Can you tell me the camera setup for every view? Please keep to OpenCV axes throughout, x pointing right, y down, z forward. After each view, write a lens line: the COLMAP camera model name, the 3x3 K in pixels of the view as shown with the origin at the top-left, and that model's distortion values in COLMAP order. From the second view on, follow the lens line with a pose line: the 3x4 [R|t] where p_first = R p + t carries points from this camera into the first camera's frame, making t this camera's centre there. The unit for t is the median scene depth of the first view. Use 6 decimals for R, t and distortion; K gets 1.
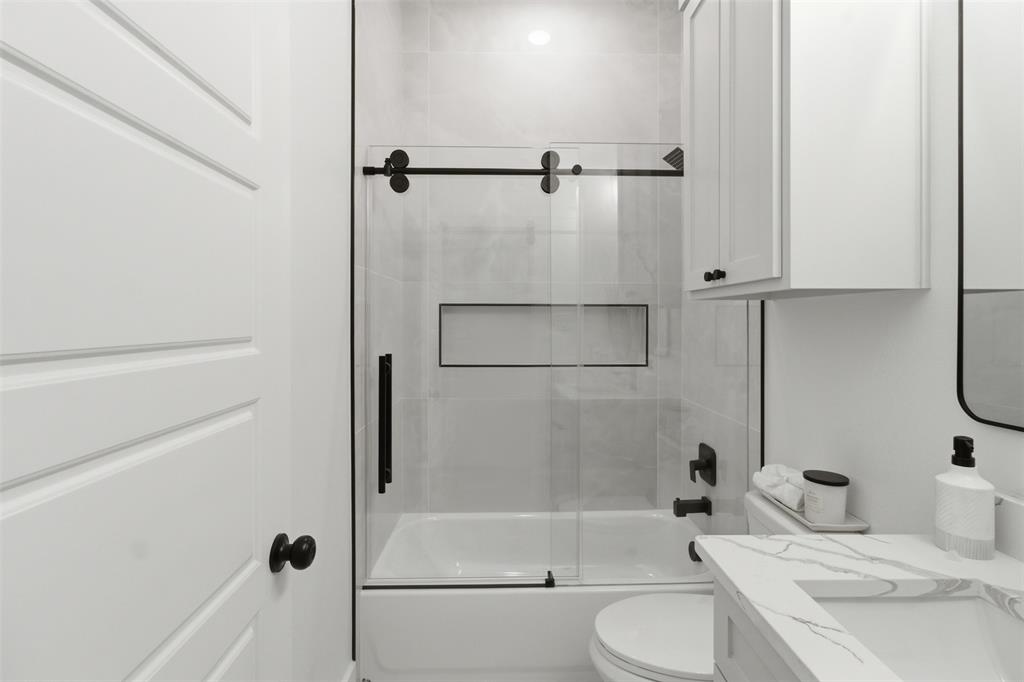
lens RADIAL K [[474.5, 0, 514.9], [0, 474.5, 324.7], [0, 0, 1]] dist [-0.001234, 0.000303]
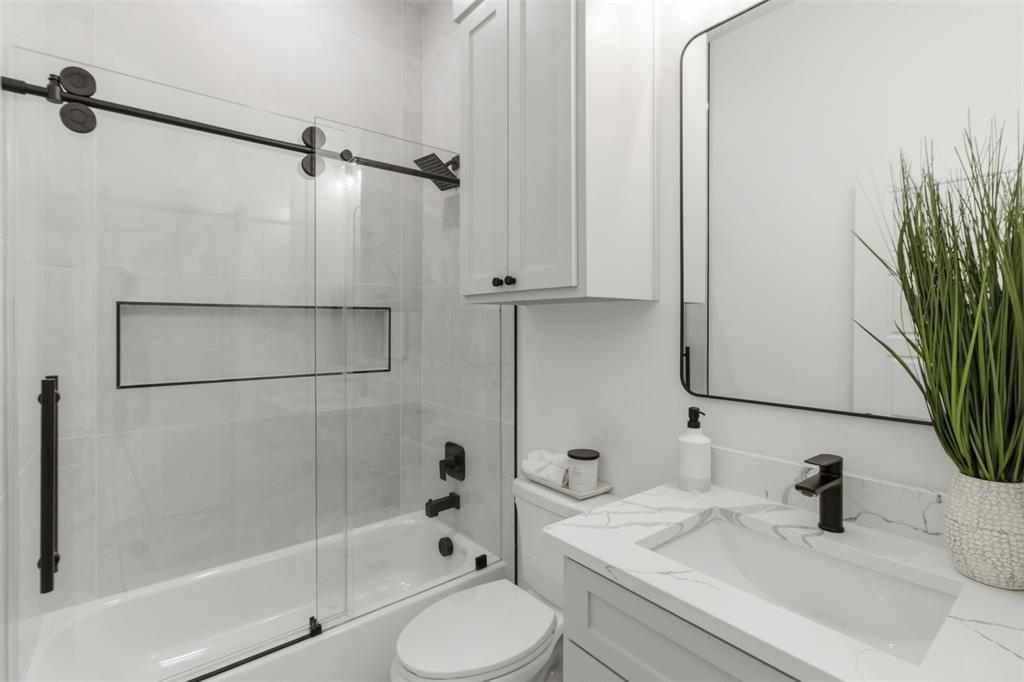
lens RADIAL K [[478.4, 0, 525.2], [0, 478.4, 328.0], [0, 0, 1]] dist [-0.018245, 0.015133]
pose [[0.799404, -0.006325, 0.600761, -0.162829], [0.006799, 0.999976, 0.001480, -0.001135], [-0.600756, 0.002901, 0.799427, 0.097975]]
